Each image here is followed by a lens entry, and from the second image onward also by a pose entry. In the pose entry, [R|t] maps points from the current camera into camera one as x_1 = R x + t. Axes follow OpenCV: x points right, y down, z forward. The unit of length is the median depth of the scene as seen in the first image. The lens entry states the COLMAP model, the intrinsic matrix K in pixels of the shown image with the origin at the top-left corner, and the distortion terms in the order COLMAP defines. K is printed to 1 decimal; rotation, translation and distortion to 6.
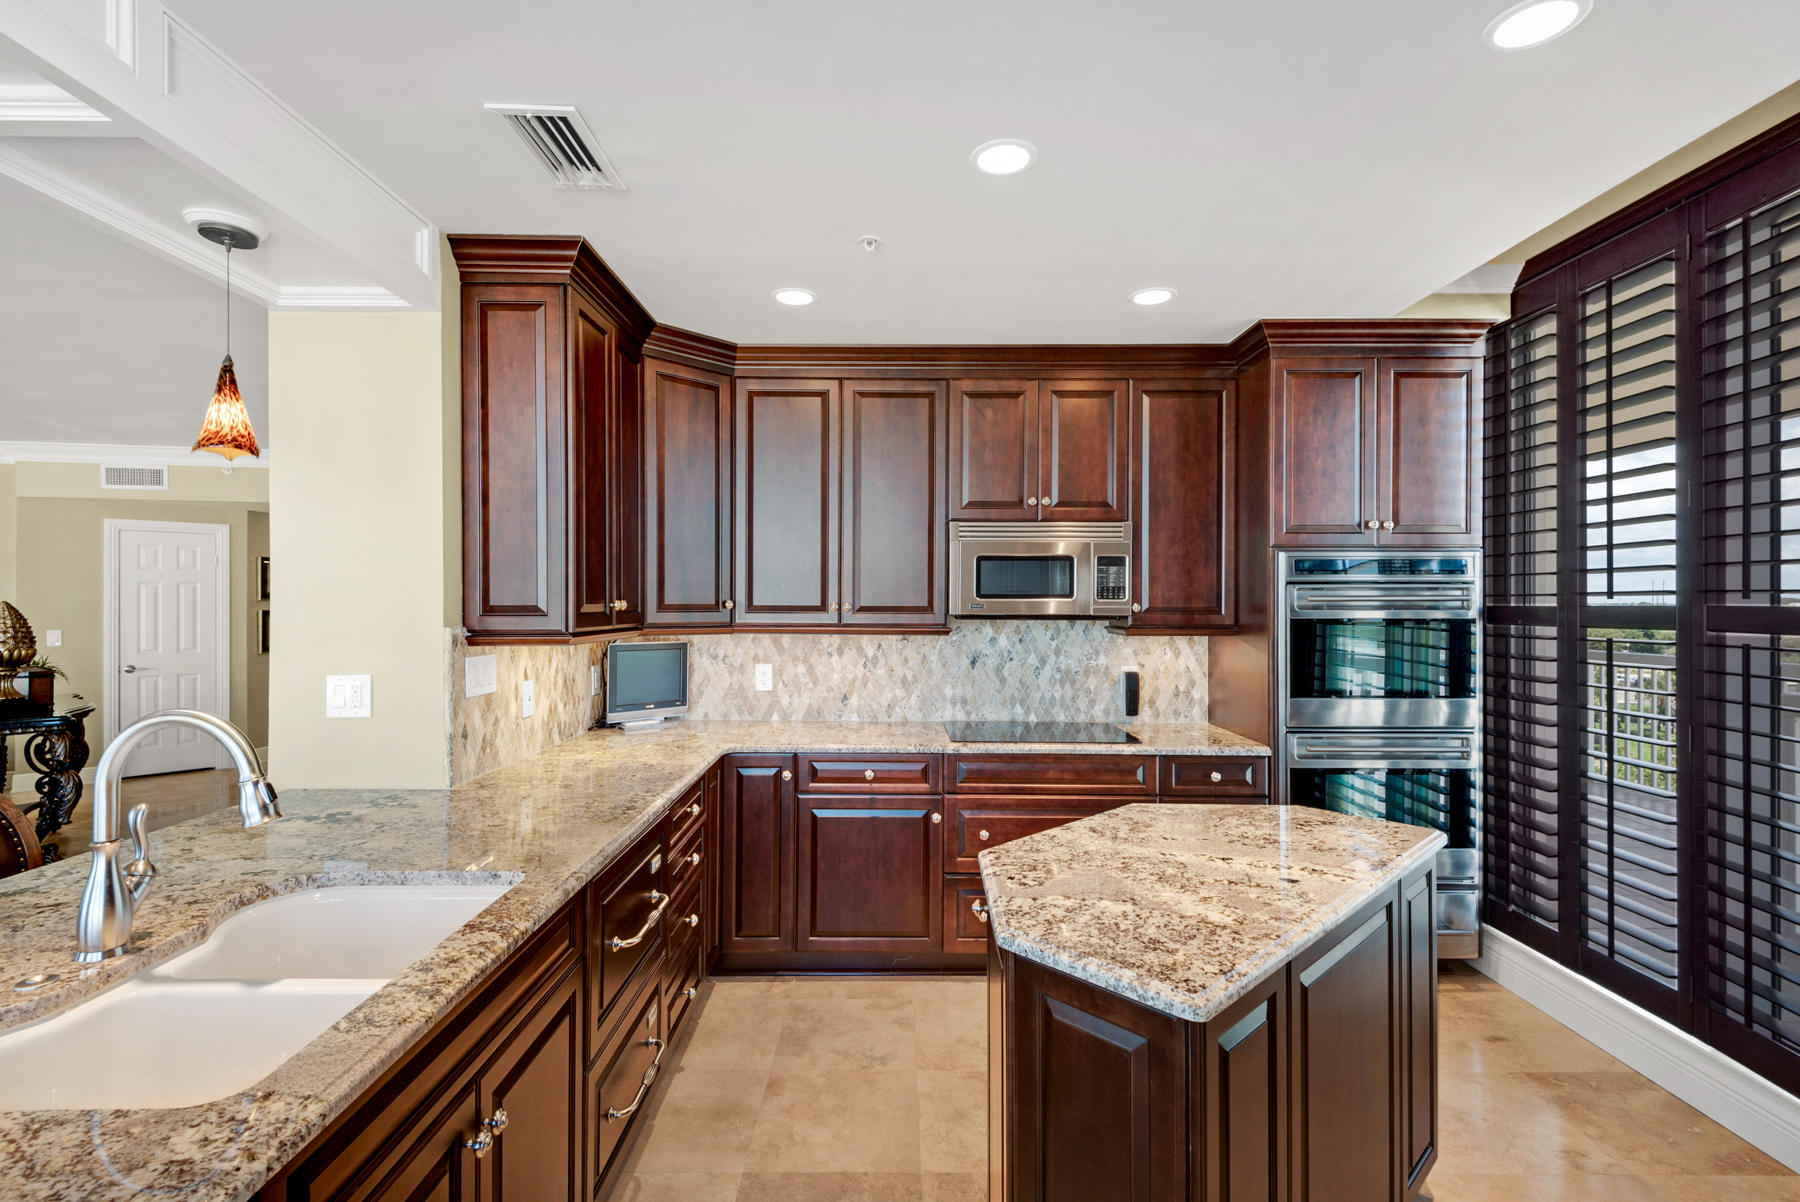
lens RADIAL K [[796.3, 0, 896.3], [0, 796.3, 599.7], [0, 0, 1]] dist [0.020495, -0.001104]
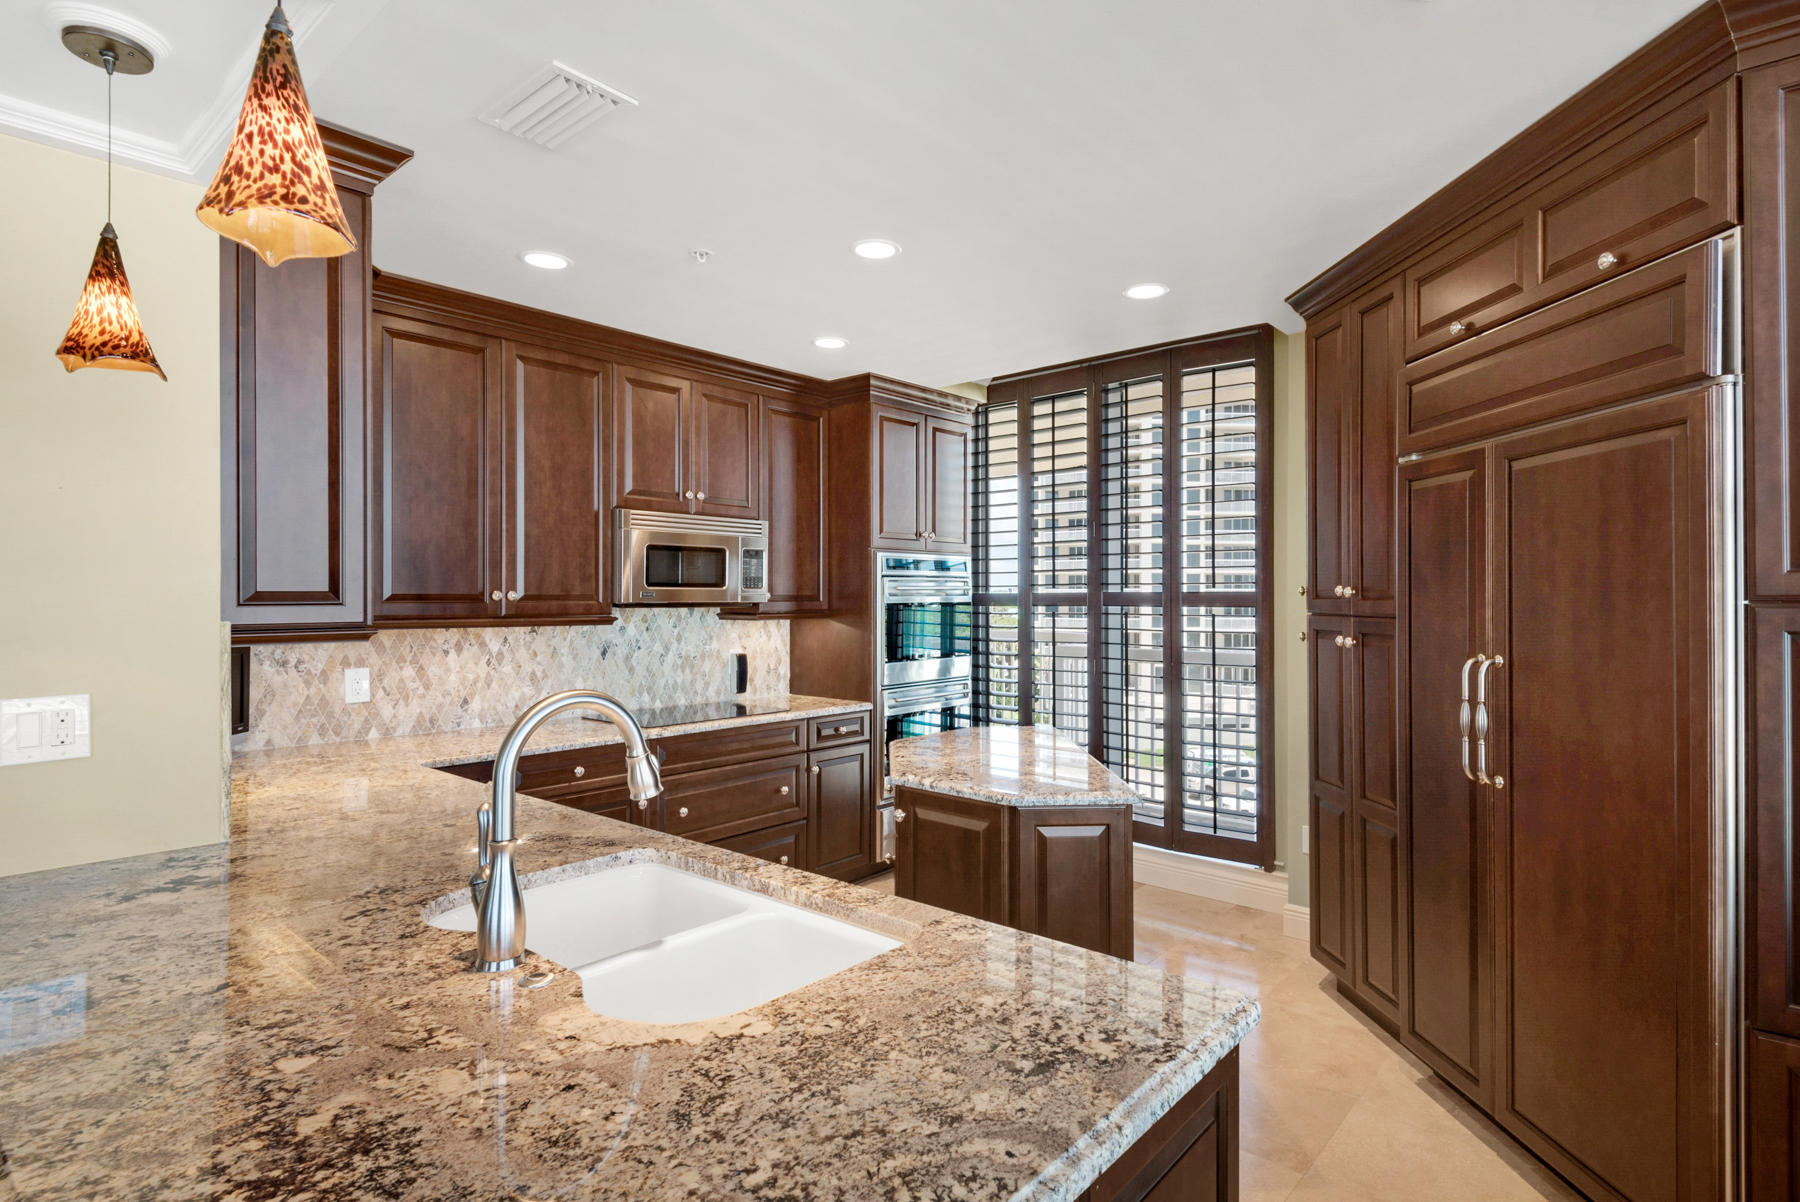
lens RADIAL K [[927.9, 0, 901.2], [0, 927.9, 594.4], [0, 0, 1]] dist [-0.002986, -0.000820]
pose [[0.652763, -0.001786, 0.757560, -0.528050], [0.000182, 0.999998, 0.002201, 0.005051], [-0.757562, -0.001299, 0.652762, -0.011955]]
